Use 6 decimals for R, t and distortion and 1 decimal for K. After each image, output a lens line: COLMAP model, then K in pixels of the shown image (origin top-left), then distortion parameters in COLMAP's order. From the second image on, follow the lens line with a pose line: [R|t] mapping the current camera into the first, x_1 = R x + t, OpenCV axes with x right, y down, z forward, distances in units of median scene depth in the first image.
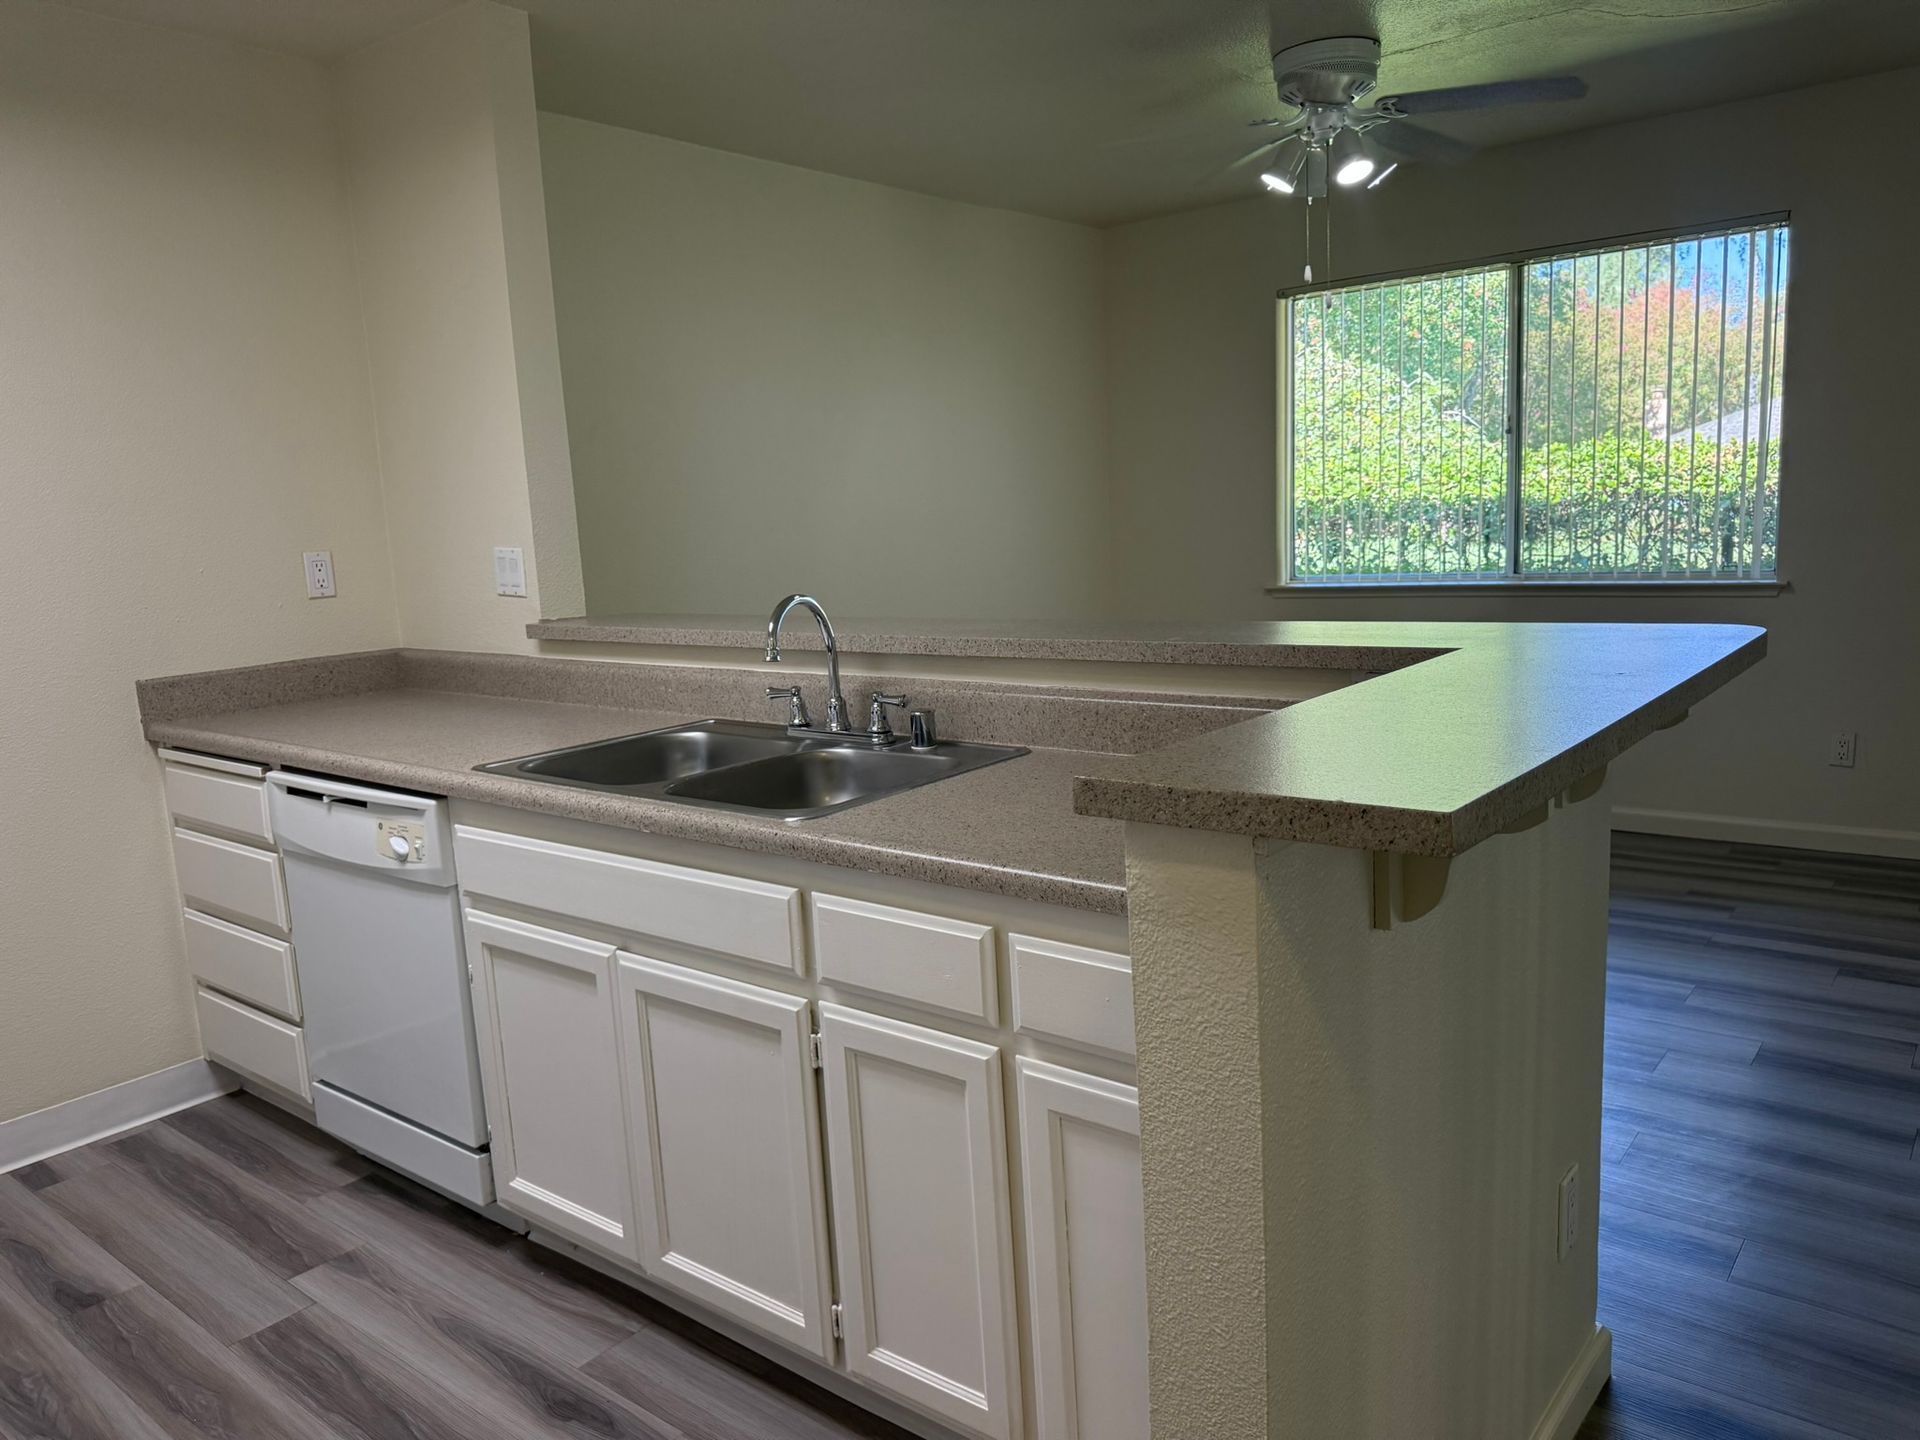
lens RADIAL K [[1349.9, 0, 960.5], [0, 1349.9, 711.3], [0, 0, 1]] dist [0.020801, -0.004822]
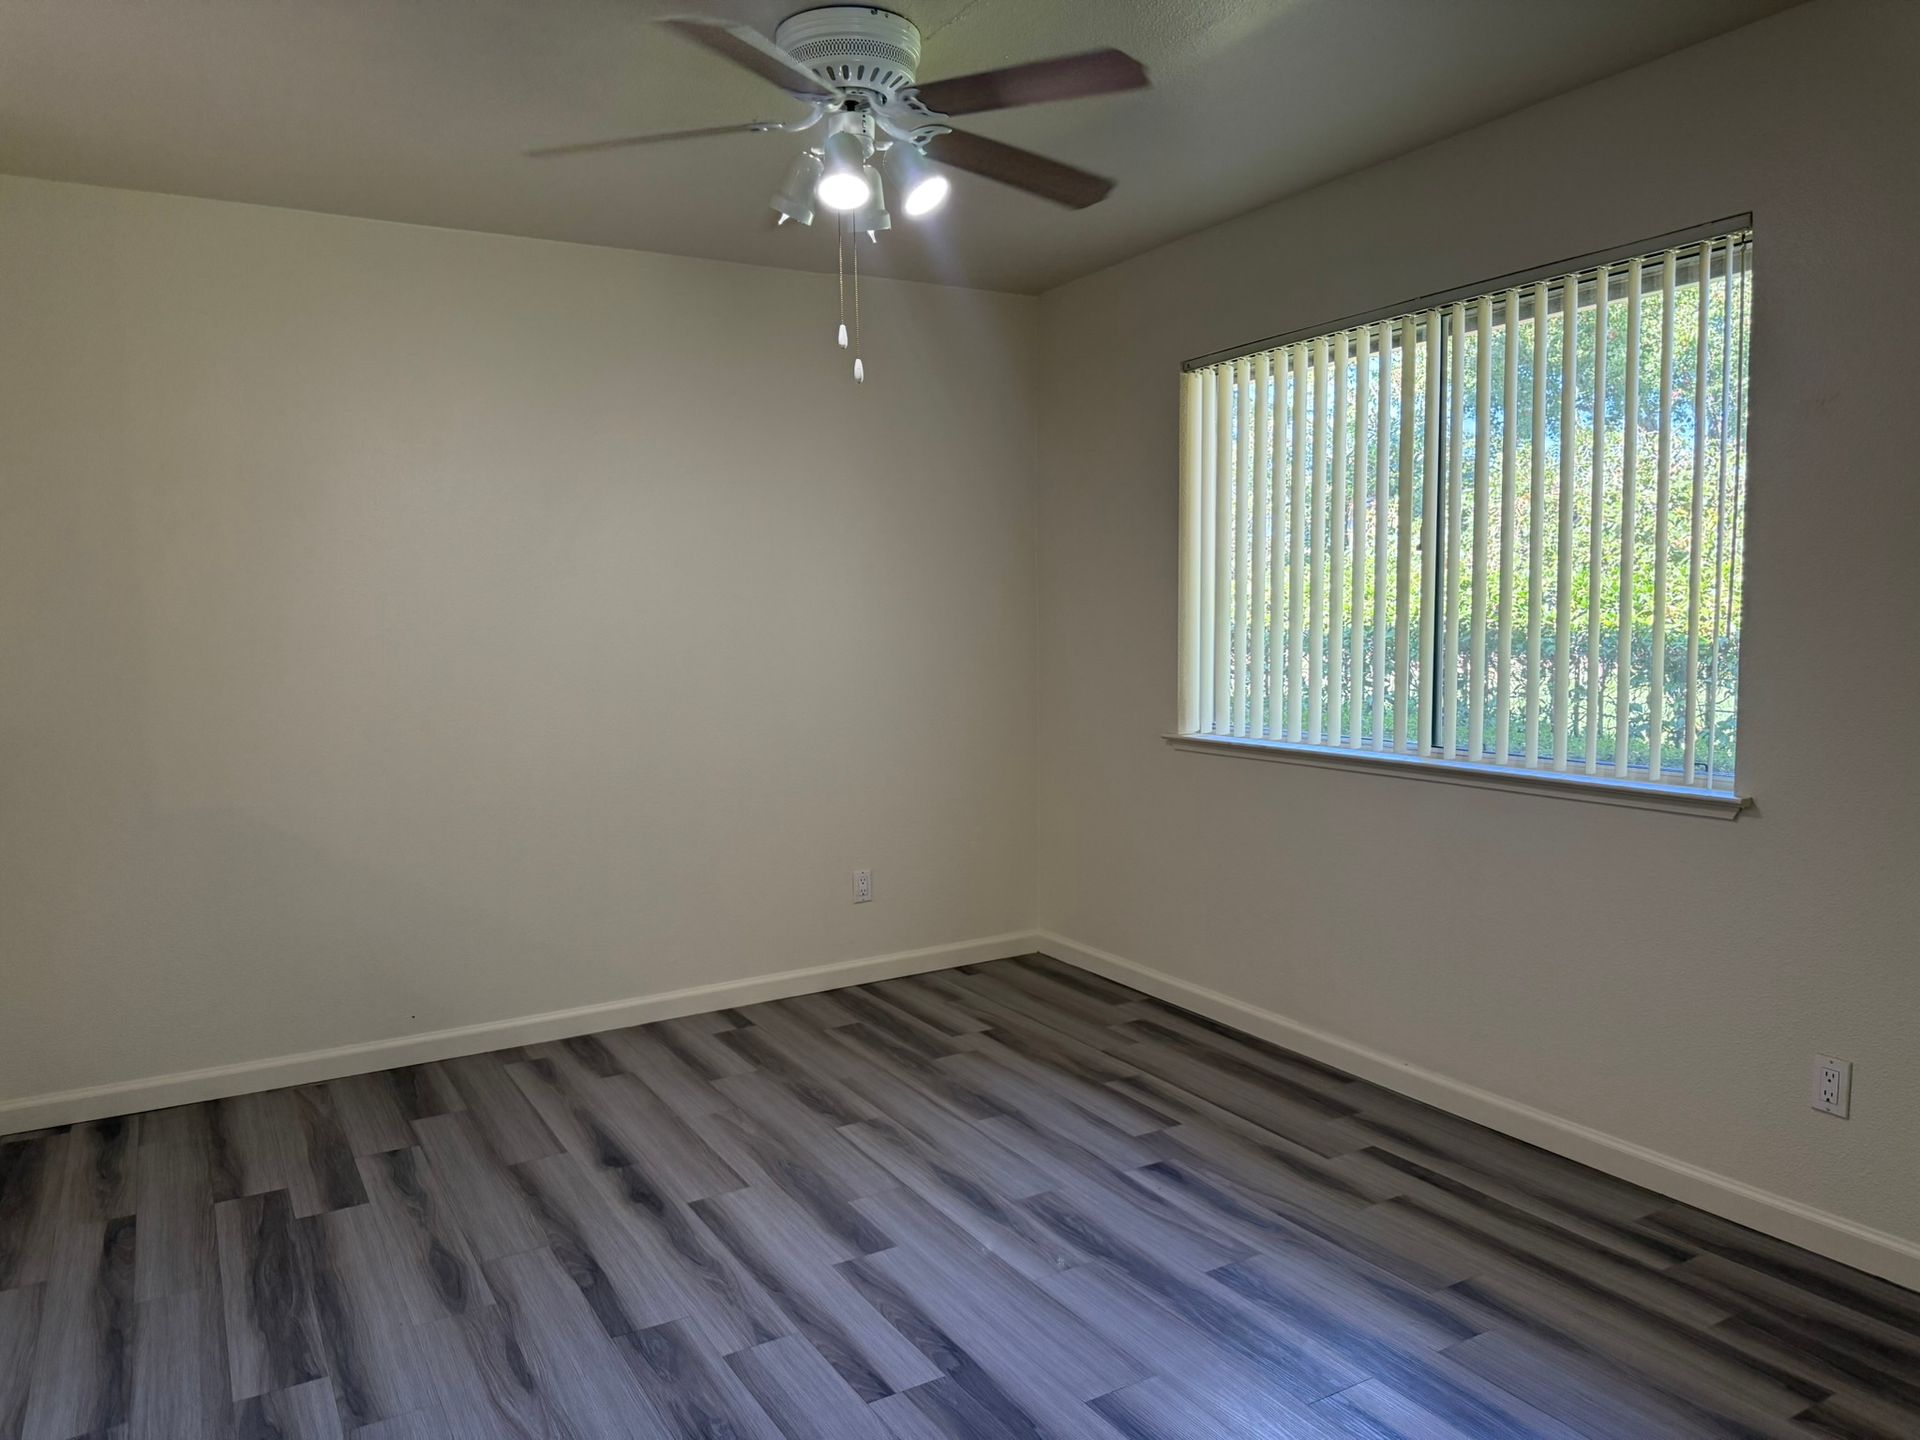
lens RADIAL K [[1349.9, 0, 960.5], [0, 1349.9, 711.3], [0, 0, 1]] dist [0.020801, -0.004822]
pose [[0.937025, 0.061180, -0.343862, 0.494434], [-0.083492, 0.995231, -0.050442, -0.075839], [0.339136, 0.075975, 0.937664, 0.297345]]
